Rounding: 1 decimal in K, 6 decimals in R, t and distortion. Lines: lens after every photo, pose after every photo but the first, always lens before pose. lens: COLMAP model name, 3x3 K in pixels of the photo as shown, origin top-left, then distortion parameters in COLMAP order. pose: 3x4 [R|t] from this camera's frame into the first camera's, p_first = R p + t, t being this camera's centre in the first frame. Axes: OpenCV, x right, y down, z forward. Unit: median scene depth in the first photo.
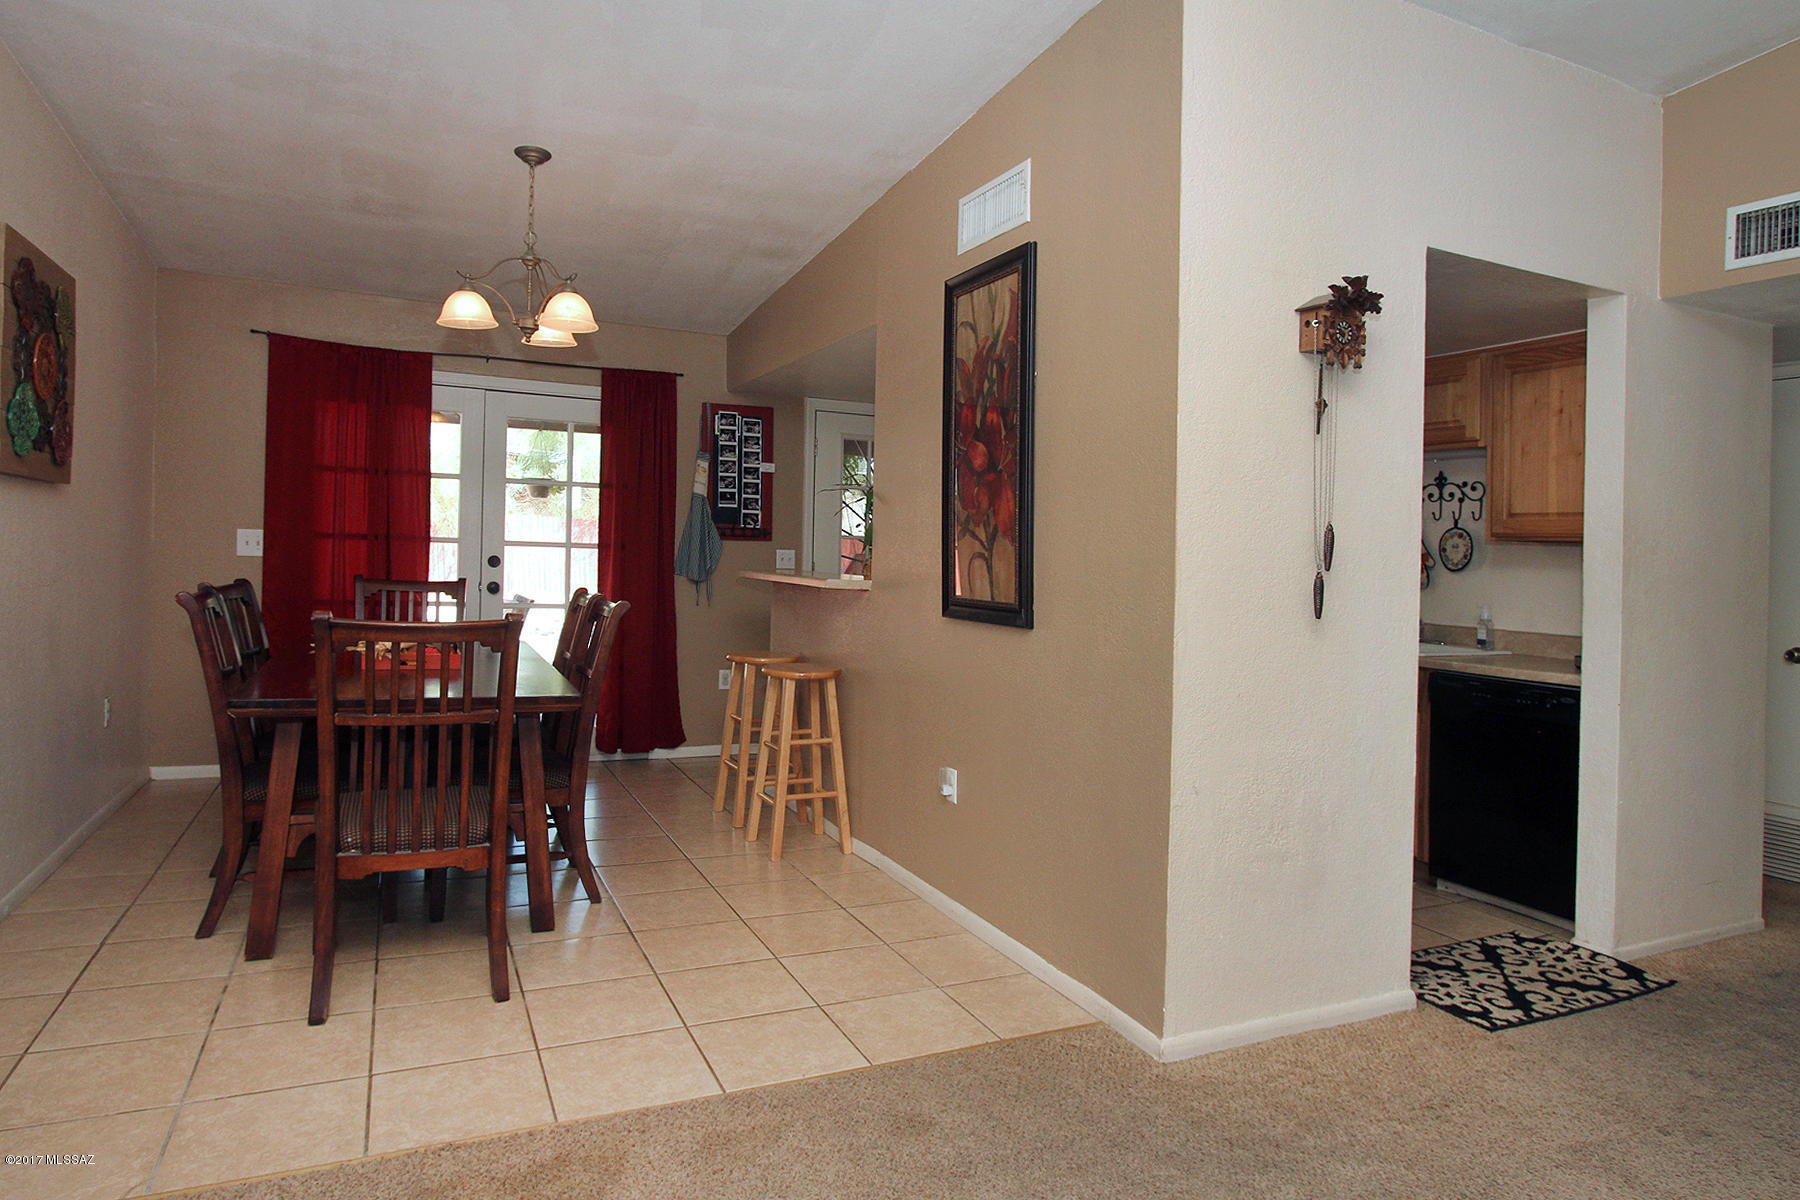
lens RADIAL K [[1088.8, 0, 891.9], [0, 1088.8, 527.0], [0, 0, 1]] dist [0.000492, -0.000382]
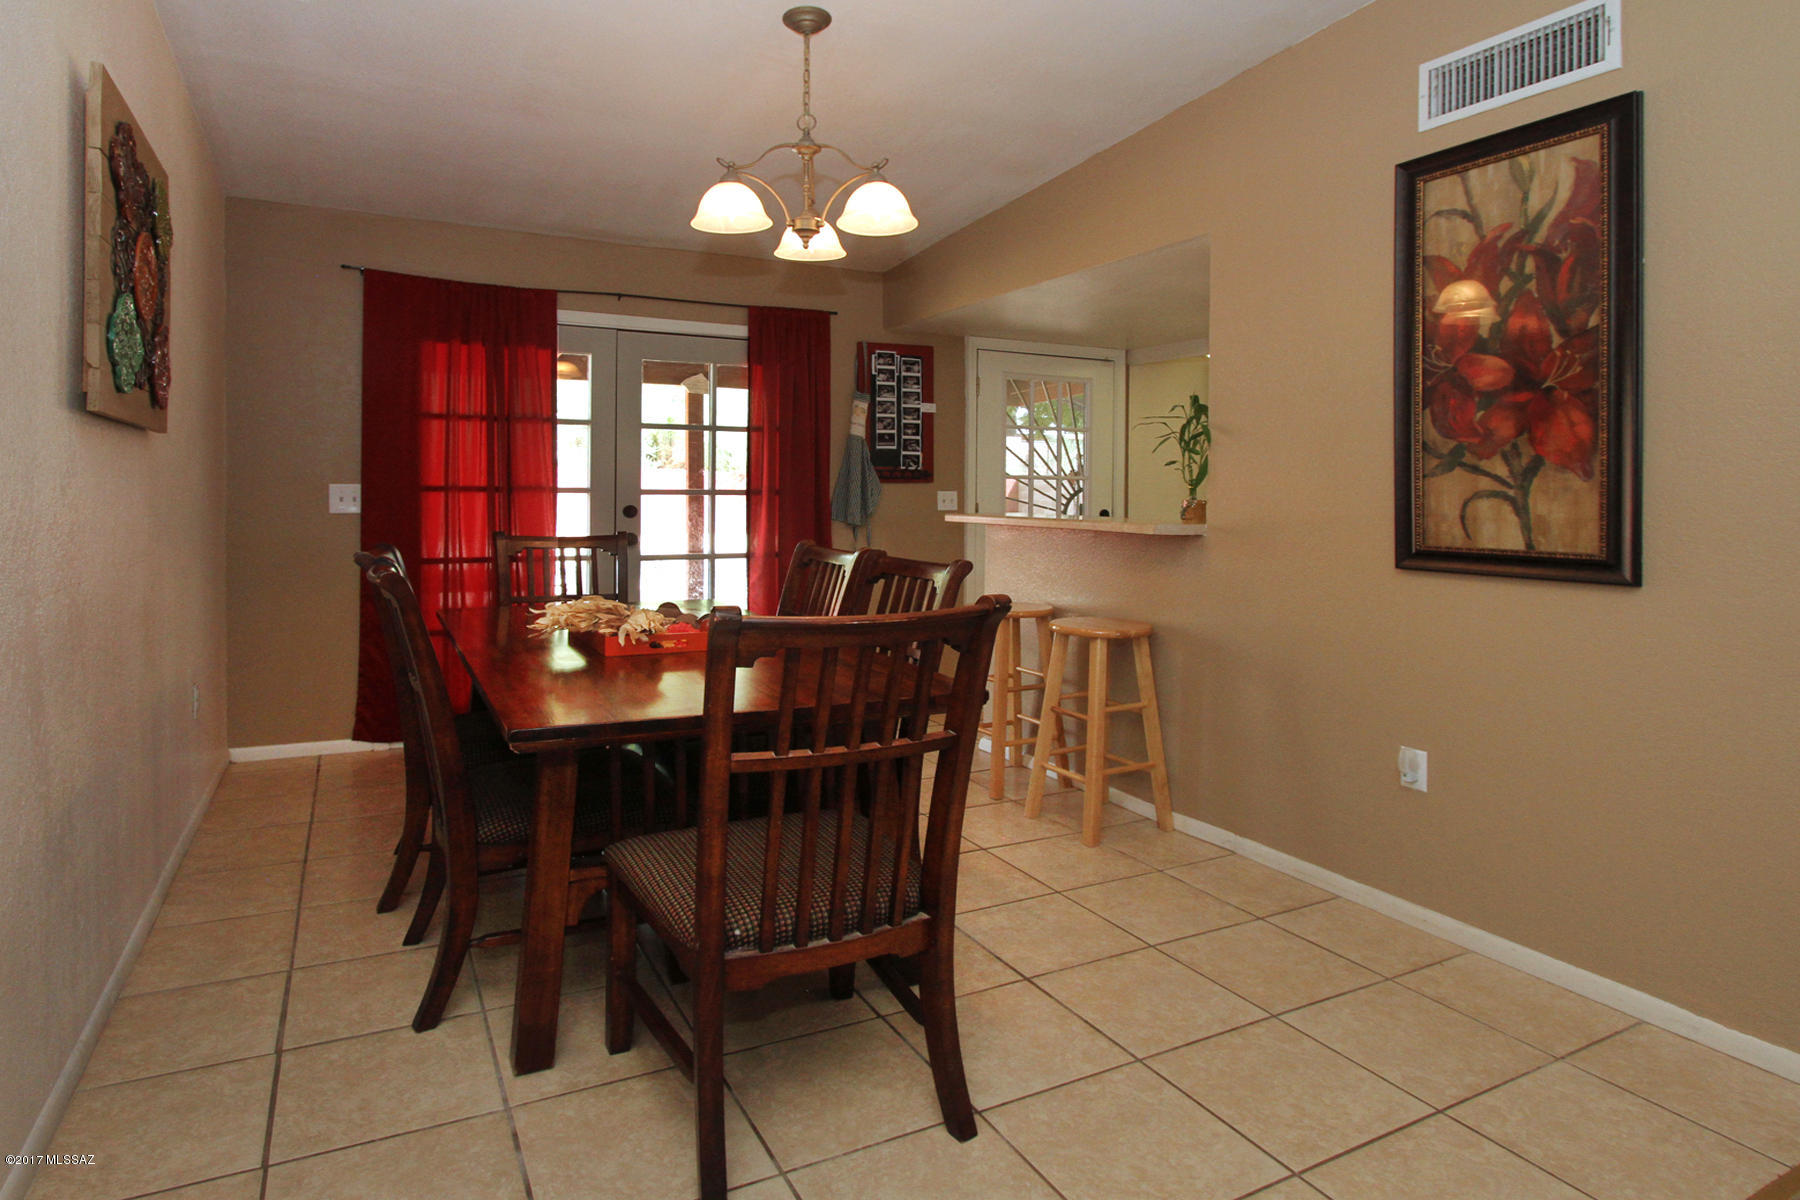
lens RADIAL K [[892.8, 0, 959.2], [0, 892.8, 473.9], [0, 0, 1]] dist [-0.003284, -0.000531]
pose [[0.988594, -0.024194, 0.148651, -0.214242], [0.022937, 0.999685, 0.010164, -0.002639], [-0.148851, -0.006639, 0.988837, 0.207489]]
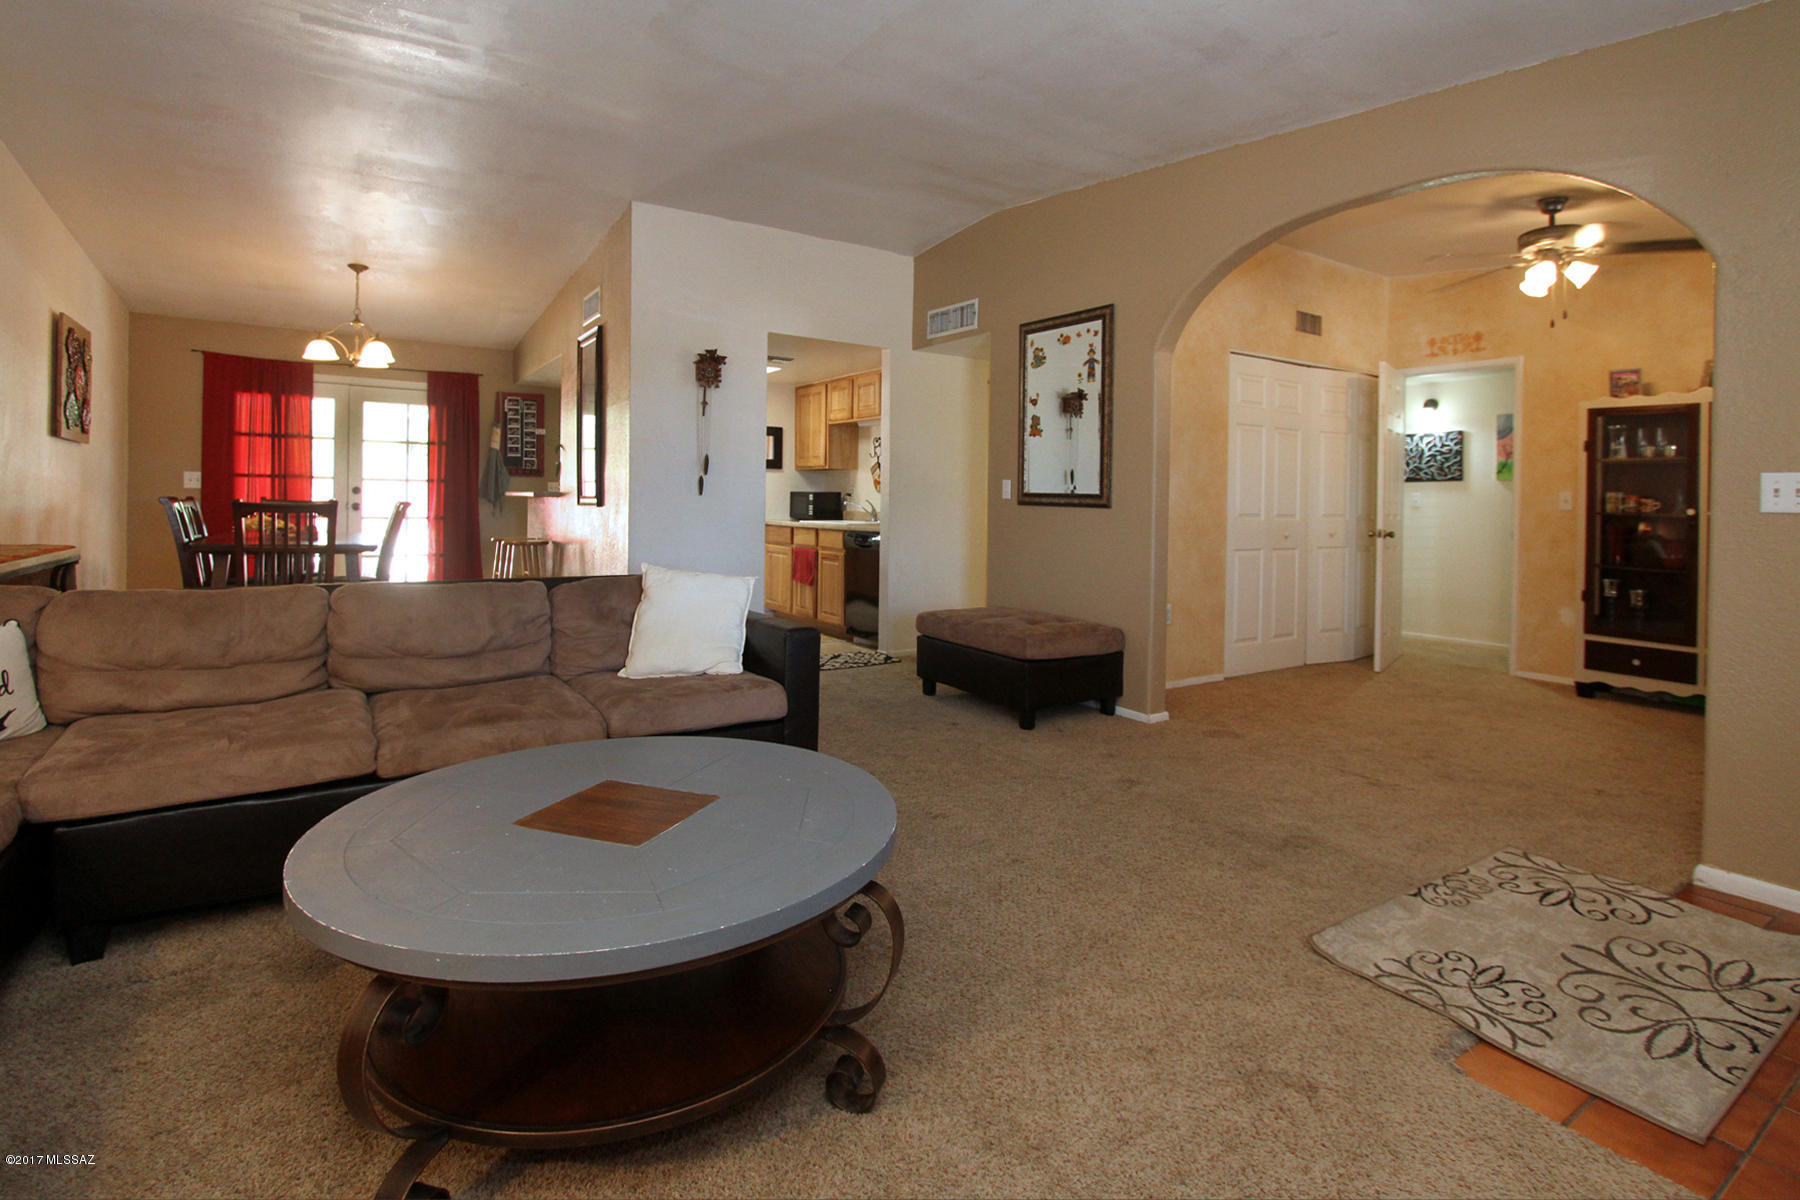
lens RADIAL K [[892.8, 0, 874.7], [0, 892.8, 481.8], [0, 0, 1]] dist [-0.003284, -0.000531]
pose [[0.990119, -0.014152, 0.139515, 0.239268], [0.013995, 0.999900, 0.002109, 0.028993], [-0.139531, -0.000136, 0.990218, -0.472738]]
